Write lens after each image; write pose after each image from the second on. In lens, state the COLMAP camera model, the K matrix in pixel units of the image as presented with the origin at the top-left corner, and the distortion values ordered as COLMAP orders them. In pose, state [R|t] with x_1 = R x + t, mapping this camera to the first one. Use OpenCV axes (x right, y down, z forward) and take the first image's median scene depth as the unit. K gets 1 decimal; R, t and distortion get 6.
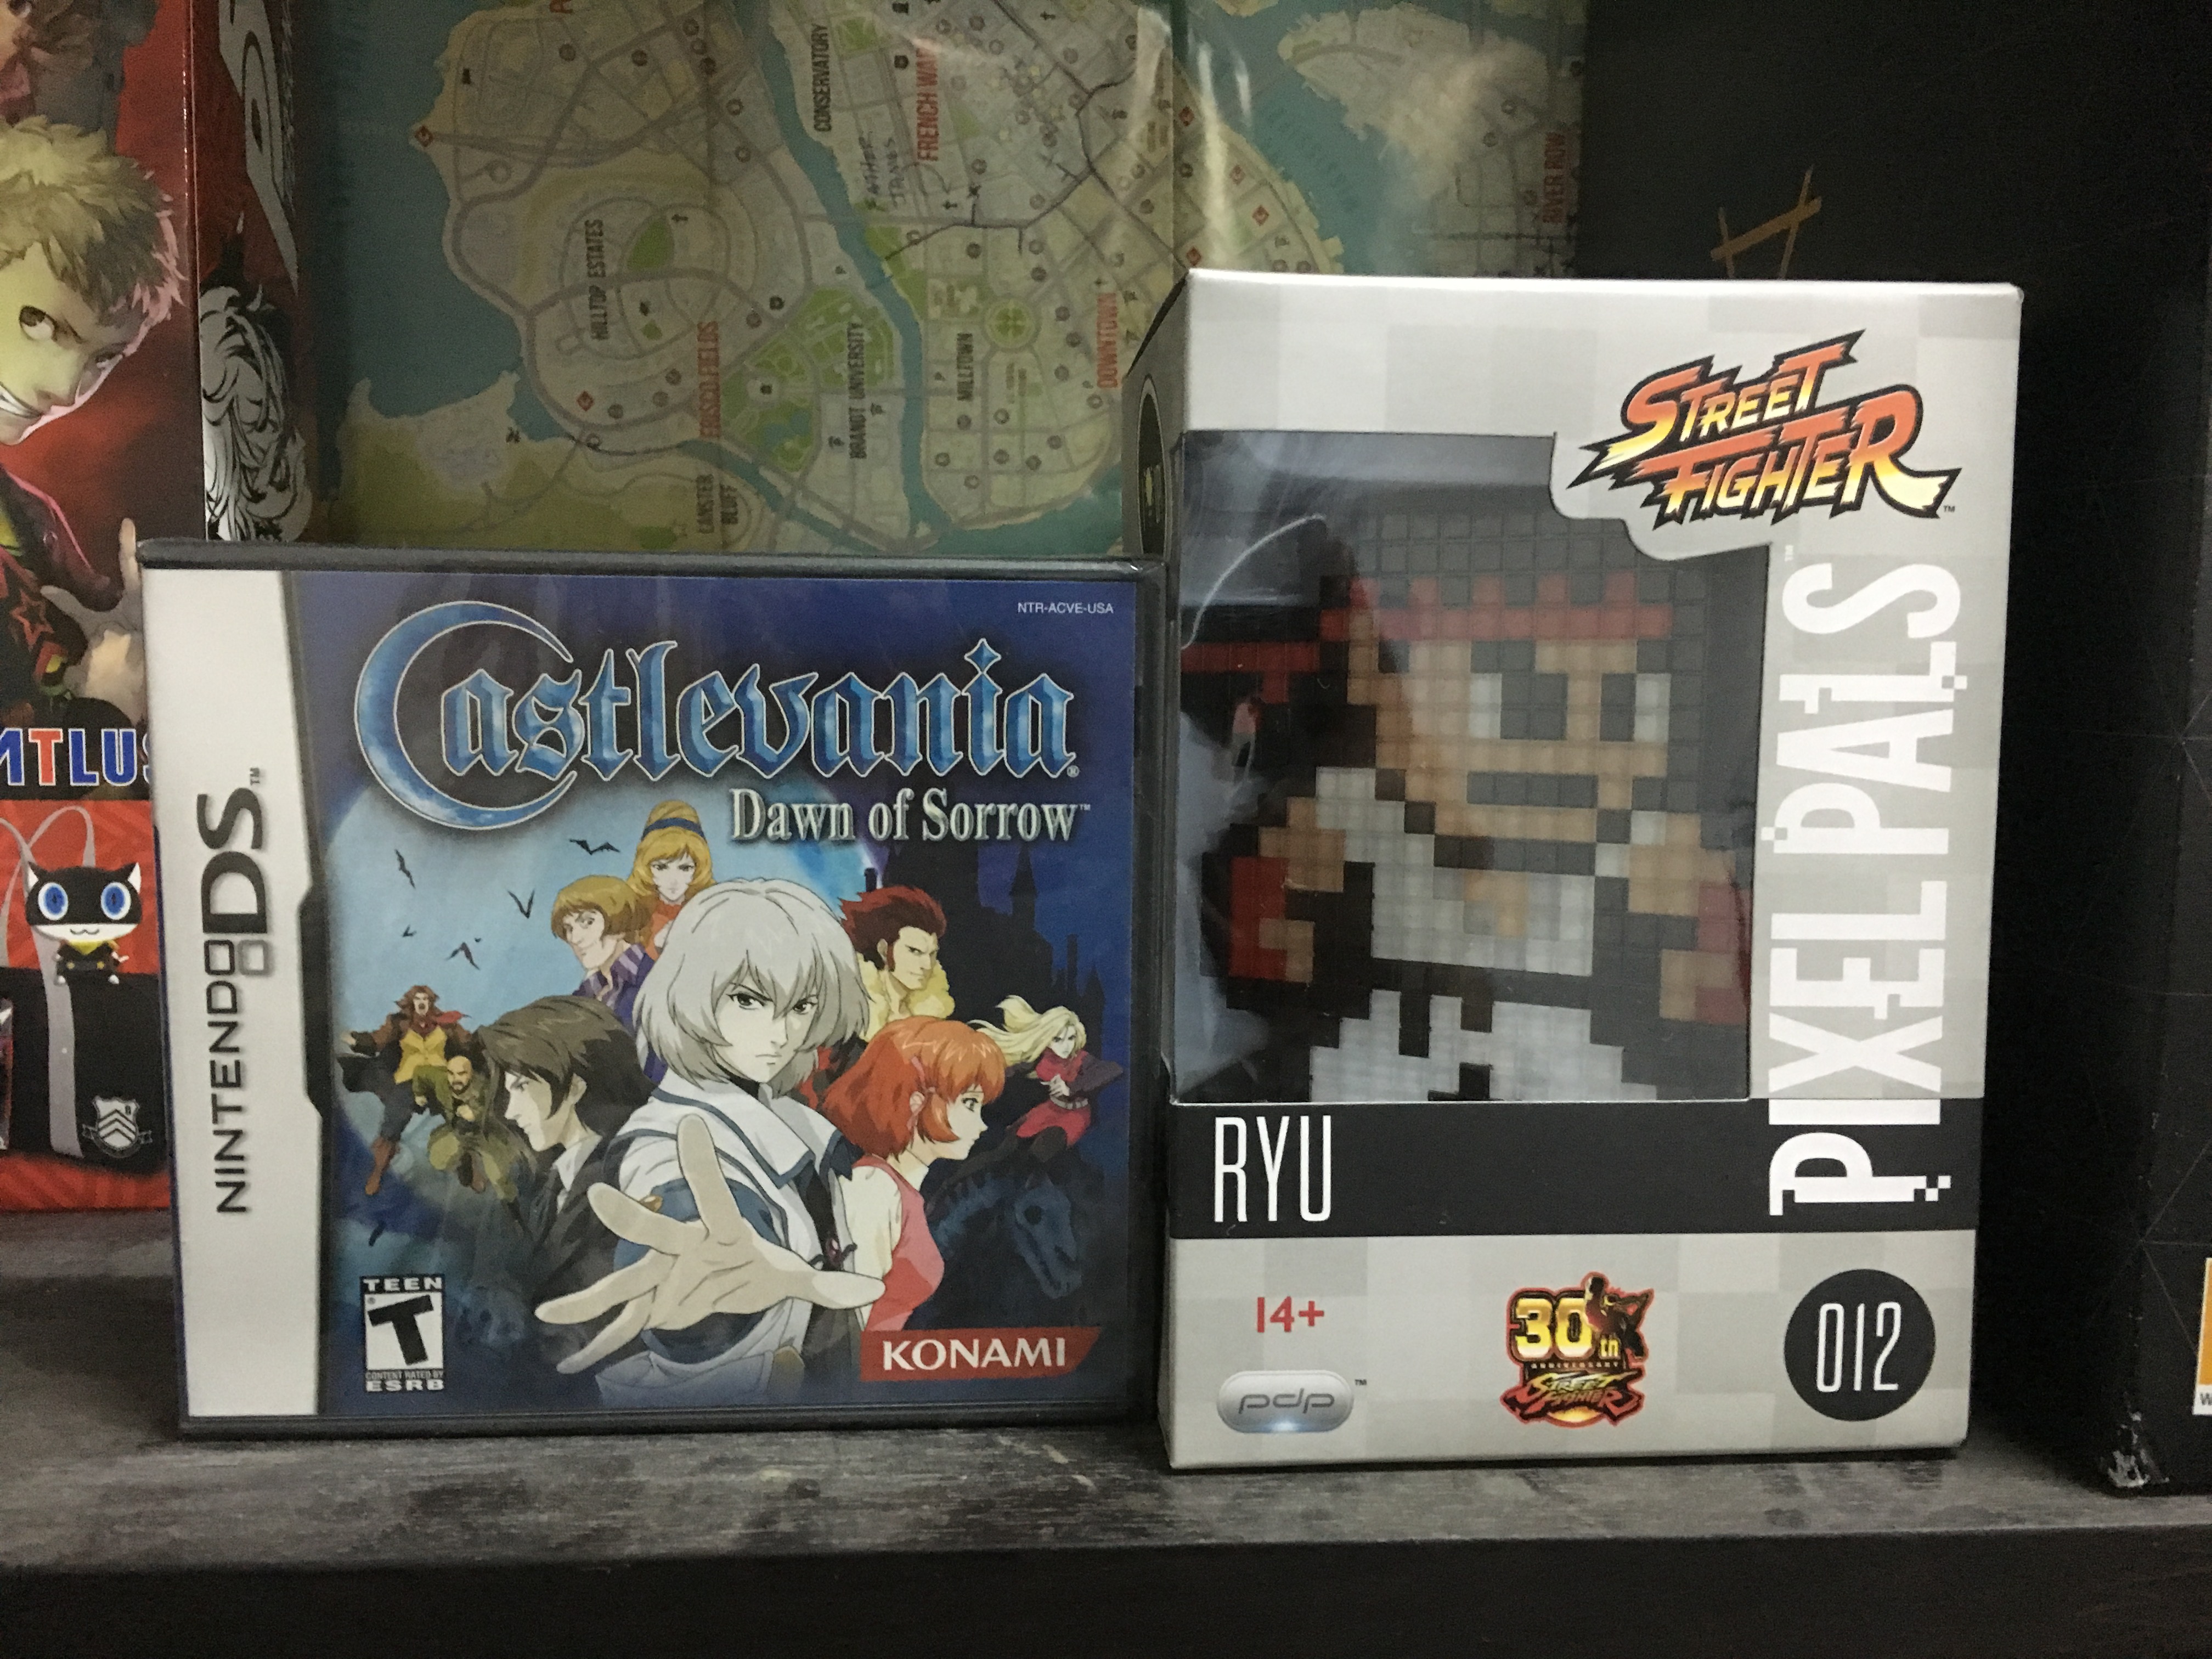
lens RADIAL K [[1896.8, 0, 1111.5], [0, 1896.8, 834.4], [0, 0, 1]] dist [0.040322, -0.084135]
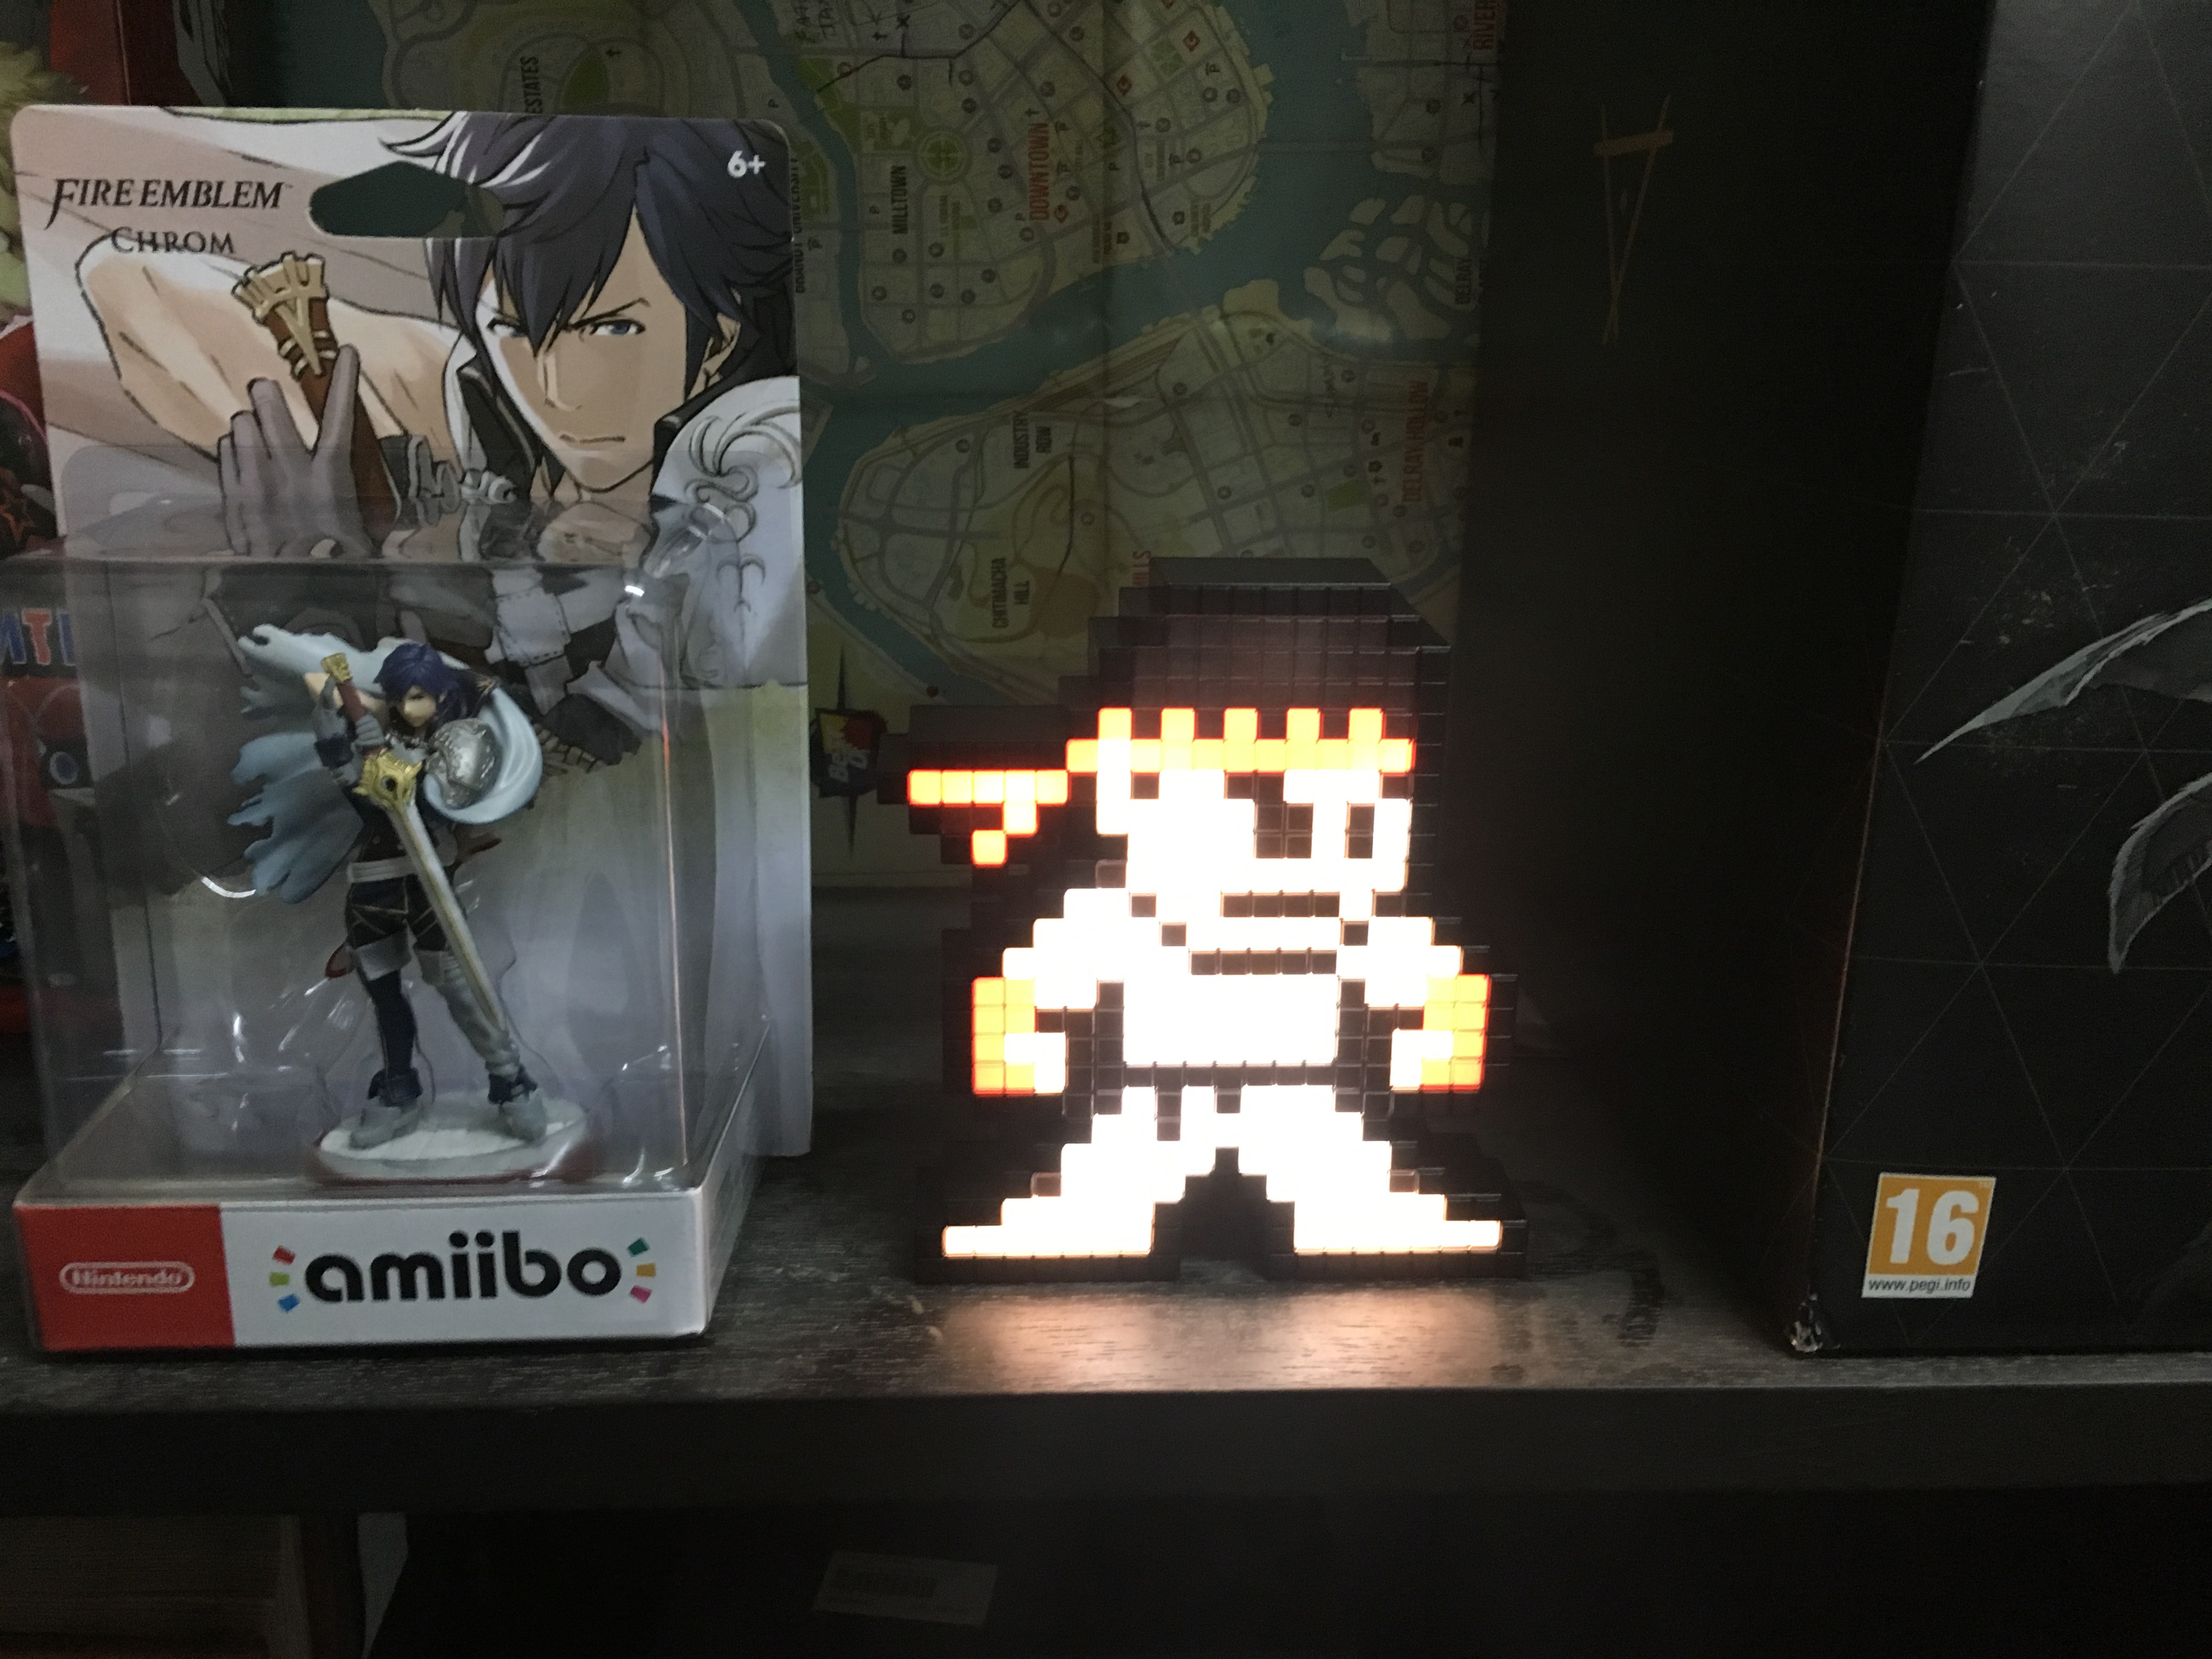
lens RADIAL K [[1896.8, 0, 1111.0], [0, 1896.8, 843.7], [0, 0, 1]] dist [0.040322, -0.084135]
pose [[0.999648, 0.007824, -0.025345, 0.065817], [-0.002885, 0.981910, 0.189325, -0.101635], [0.026367, -0.189185, 0.981587, -0.066125]]
